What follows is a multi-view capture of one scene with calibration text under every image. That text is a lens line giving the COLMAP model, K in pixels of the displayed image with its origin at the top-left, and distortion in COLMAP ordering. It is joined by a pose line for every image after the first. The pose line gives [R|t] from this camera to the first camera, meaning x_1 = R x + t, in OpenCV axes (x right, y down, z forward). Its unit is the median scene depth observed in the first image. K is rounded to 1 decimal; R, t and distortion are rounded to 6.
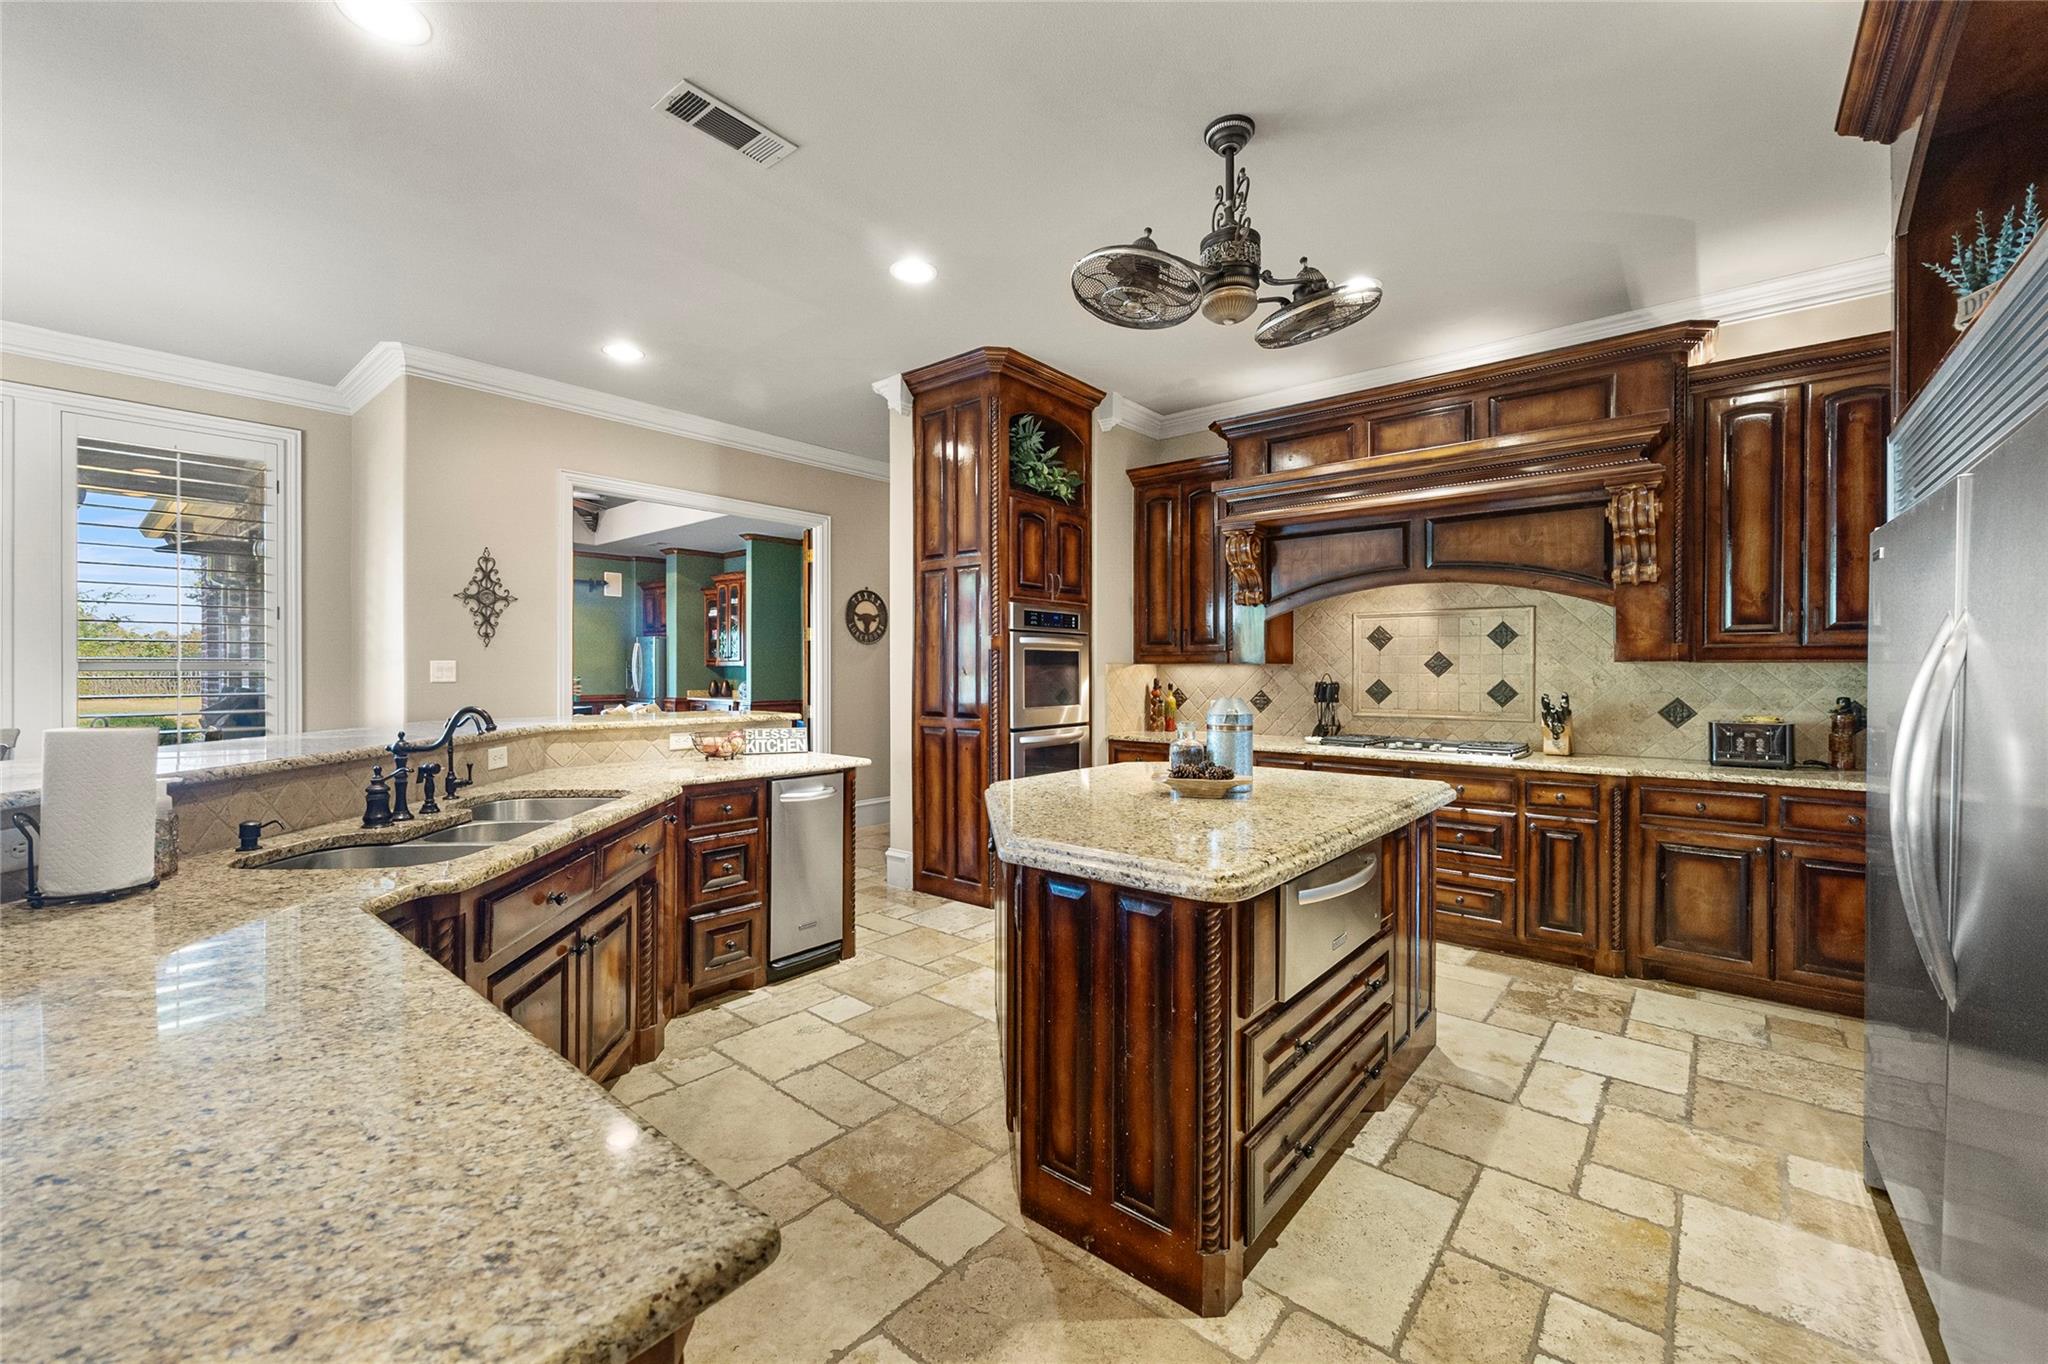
lens RADIAL K [[817.5, 0, 1005.6], [0, 817.5, 678.5], [0, 0, 1]] dist [-0.004472, -0.000008]
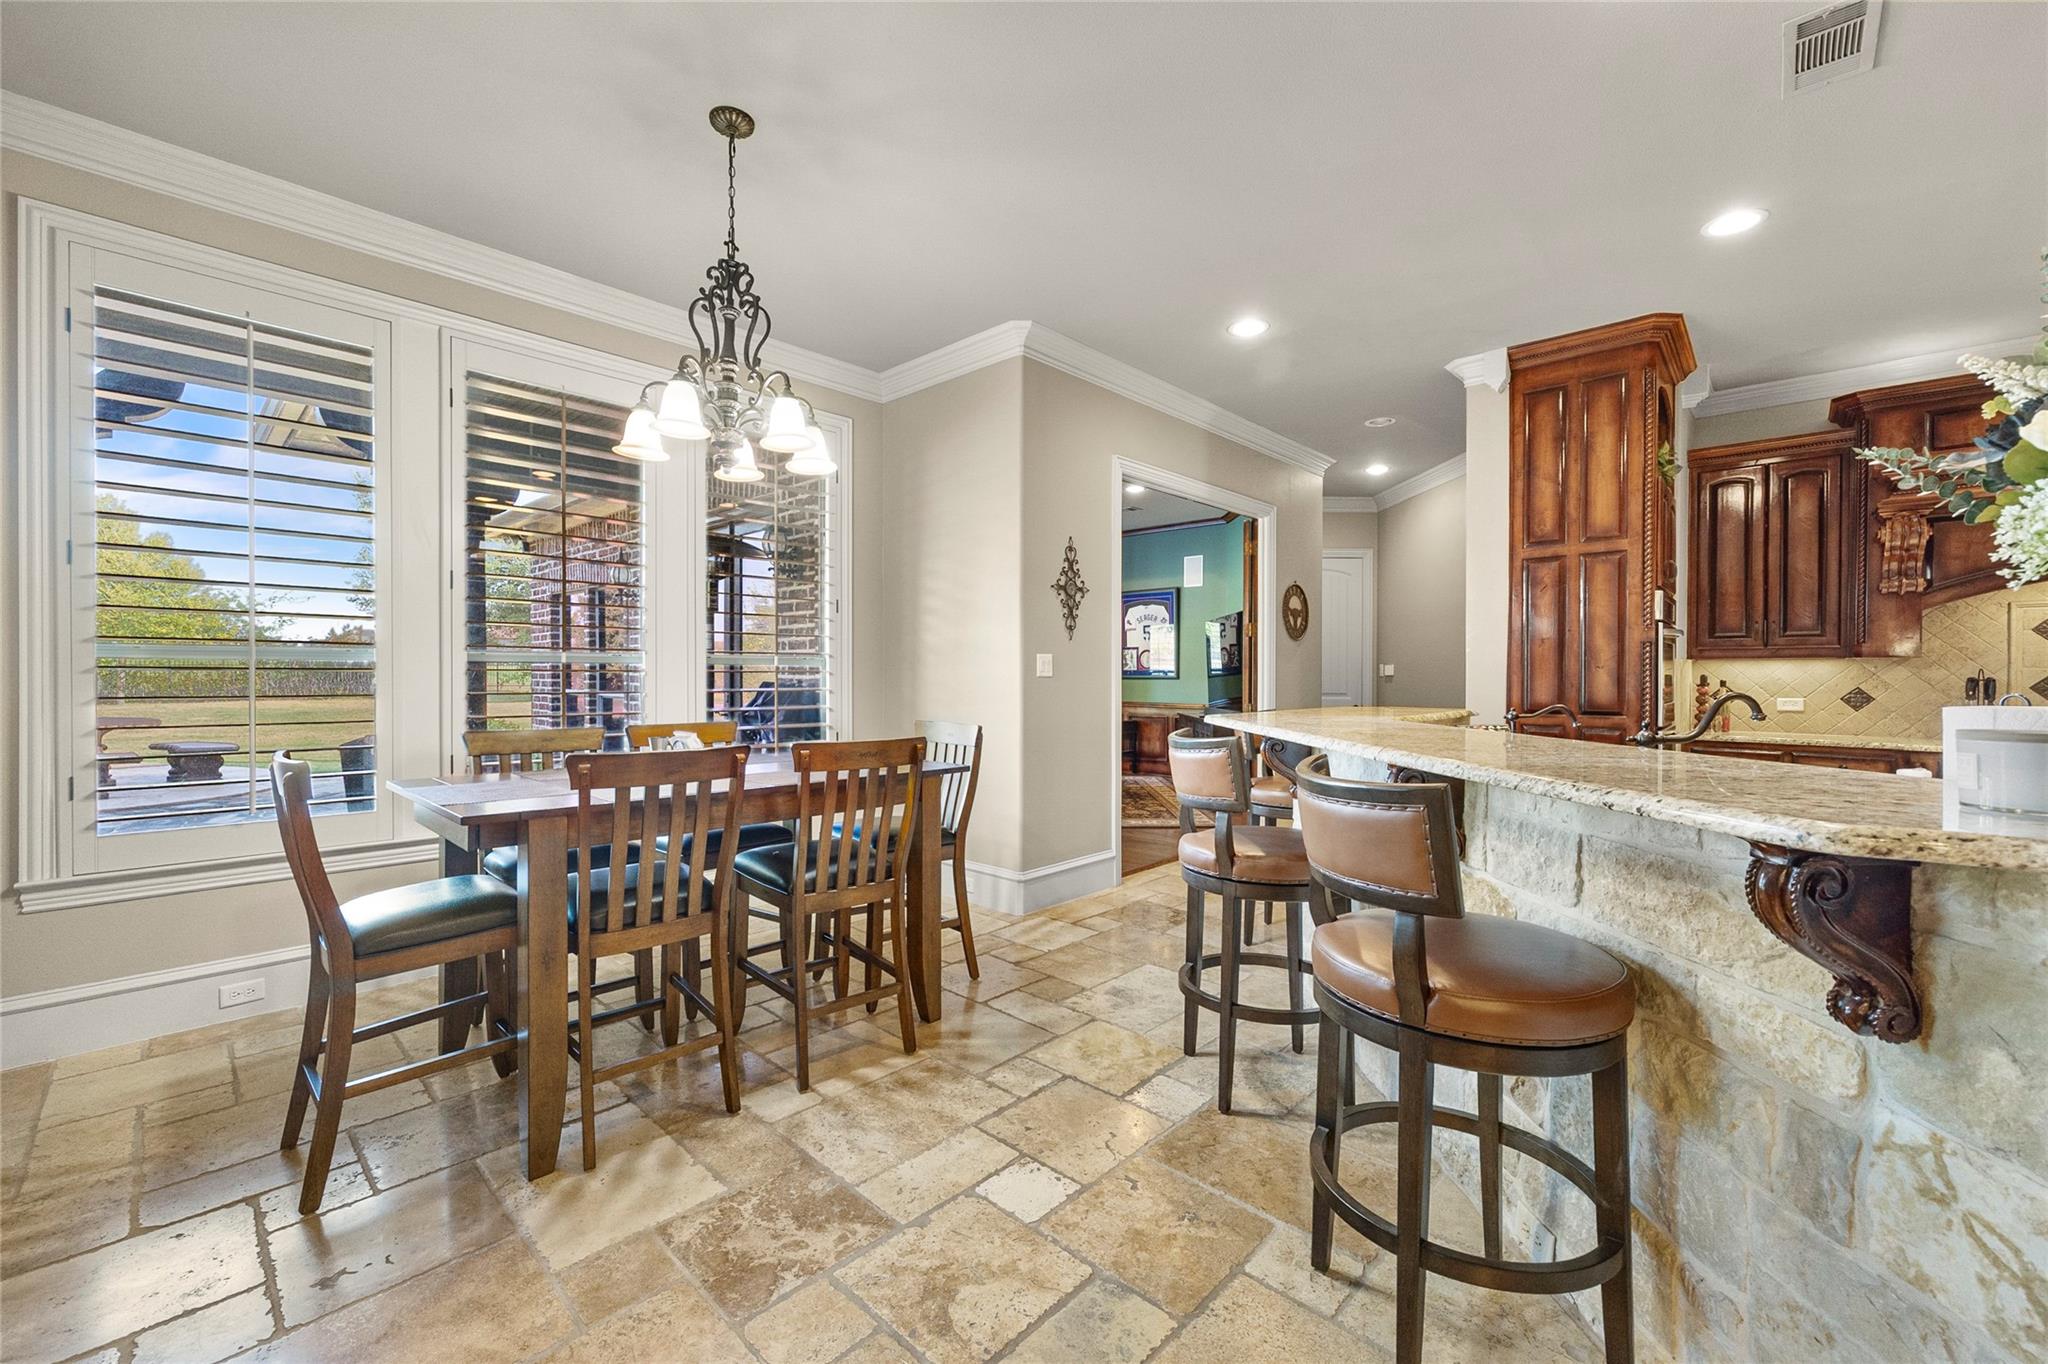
lens RADIAL K [[817.5, 0, 1017.6], [0, 817.5, 685.2], [0, 0, 1]] dist [-0.004472, -0.000008]
pose [[0.998570, 0.000821, -0.053445, -0.618281], [-0.000738, 0.999998, 0.001568, 0.011947], [0.053446, -0.001527, 0.998570, 0.038387]]
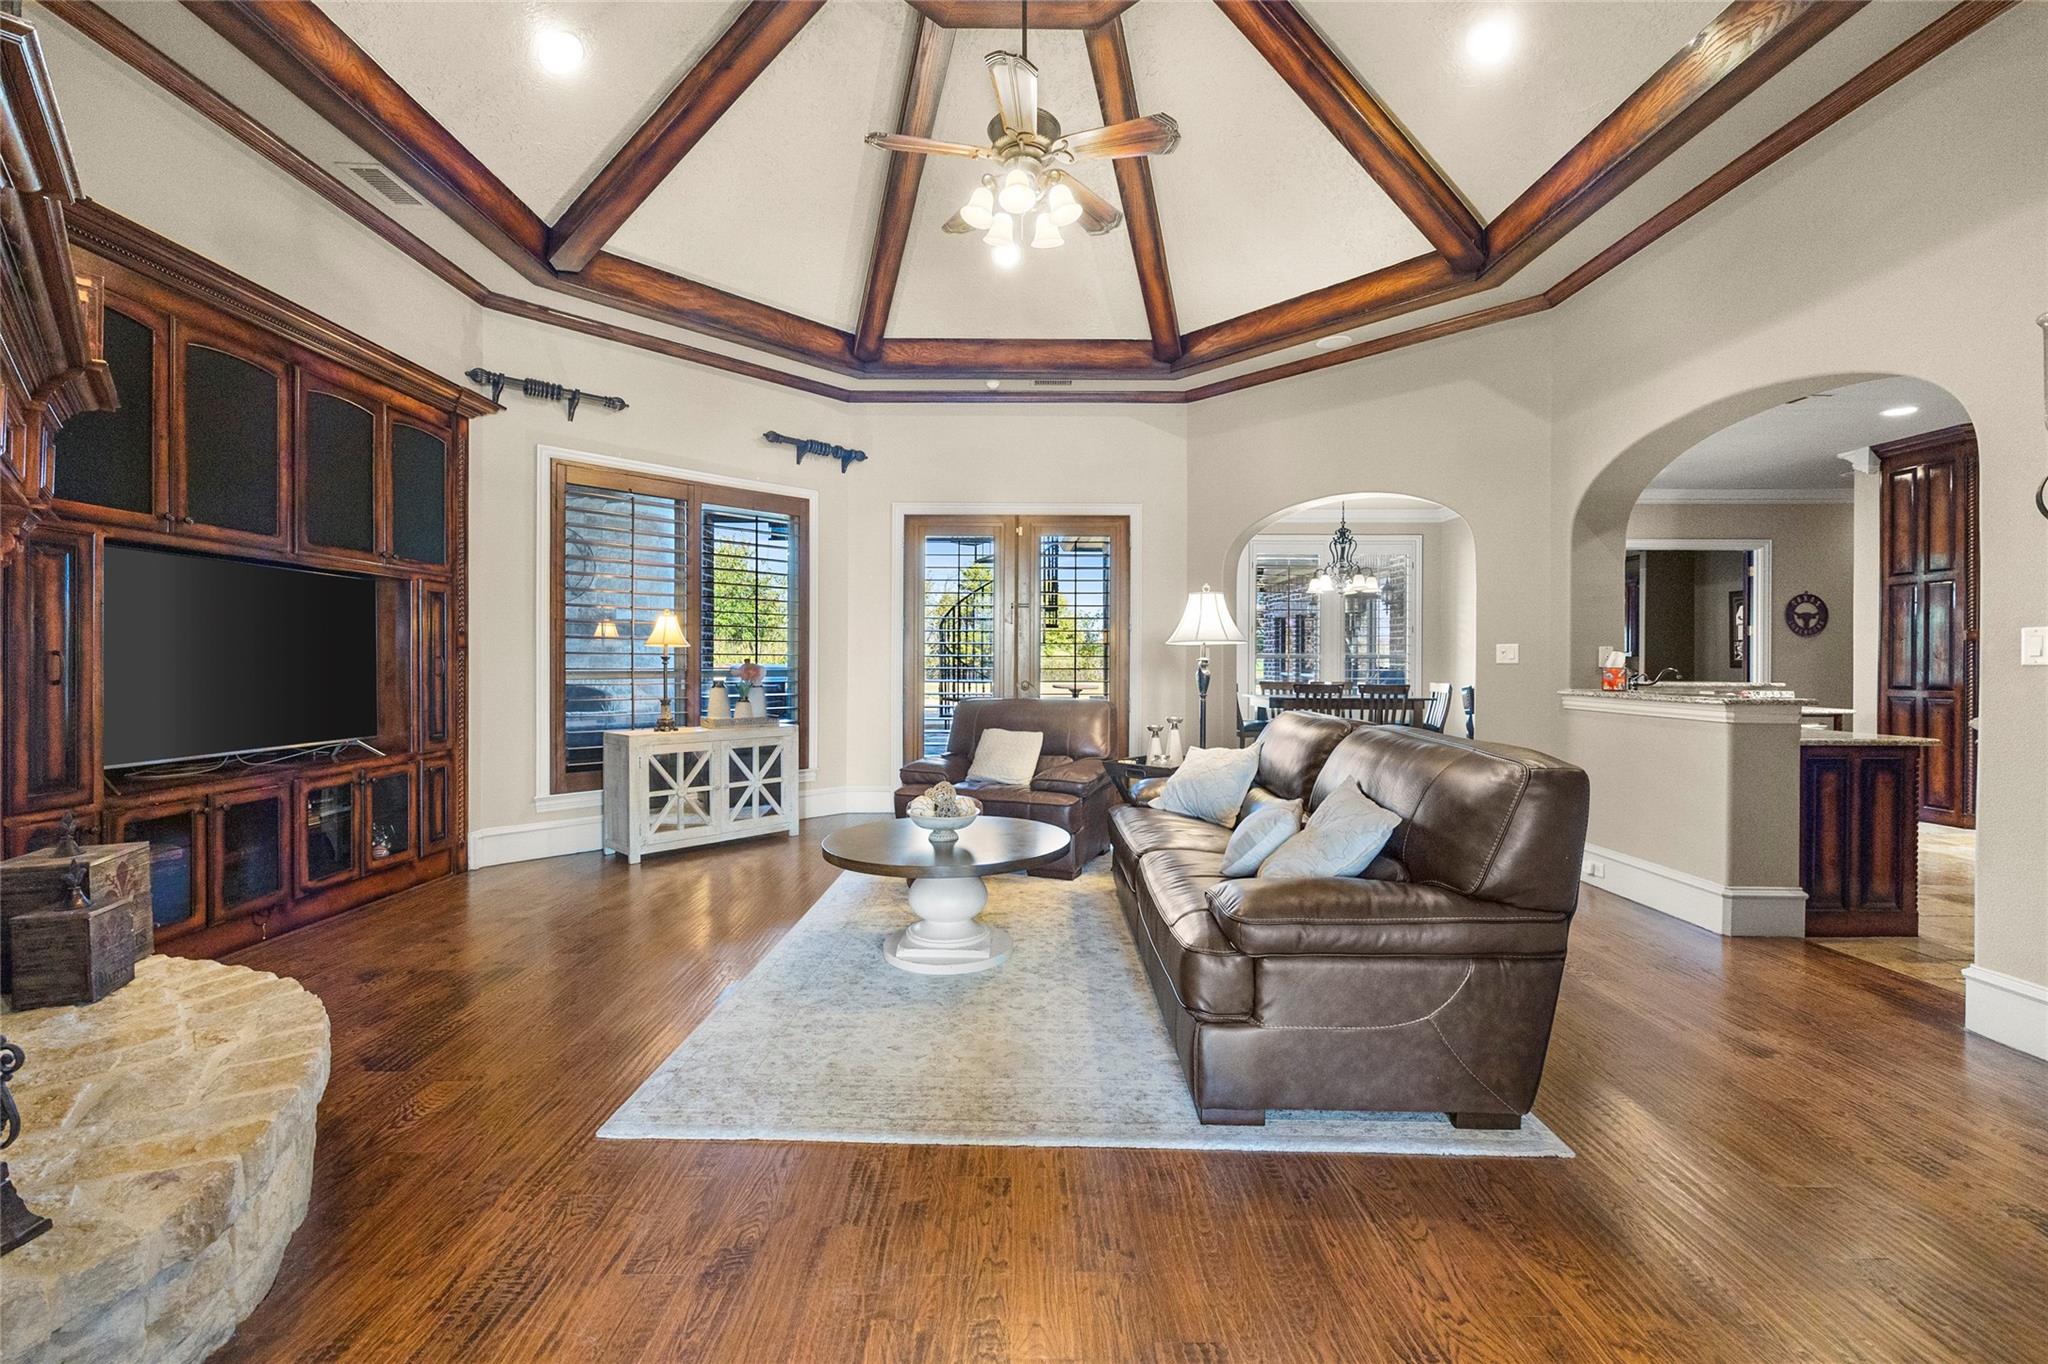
lens RADIAL K [[817.5, 0, 1015.2], [0, 817.5, 669.1], [0, 0, 1]] dist [-0.004472, -0.000008]
pose [[0.651243, 0.006273, -0.758844, -0.019674], [-0.009447, 0.999955, 0.000159, 0.024154], [0.758811, 0.007065, 0.651273, -0.998733]]
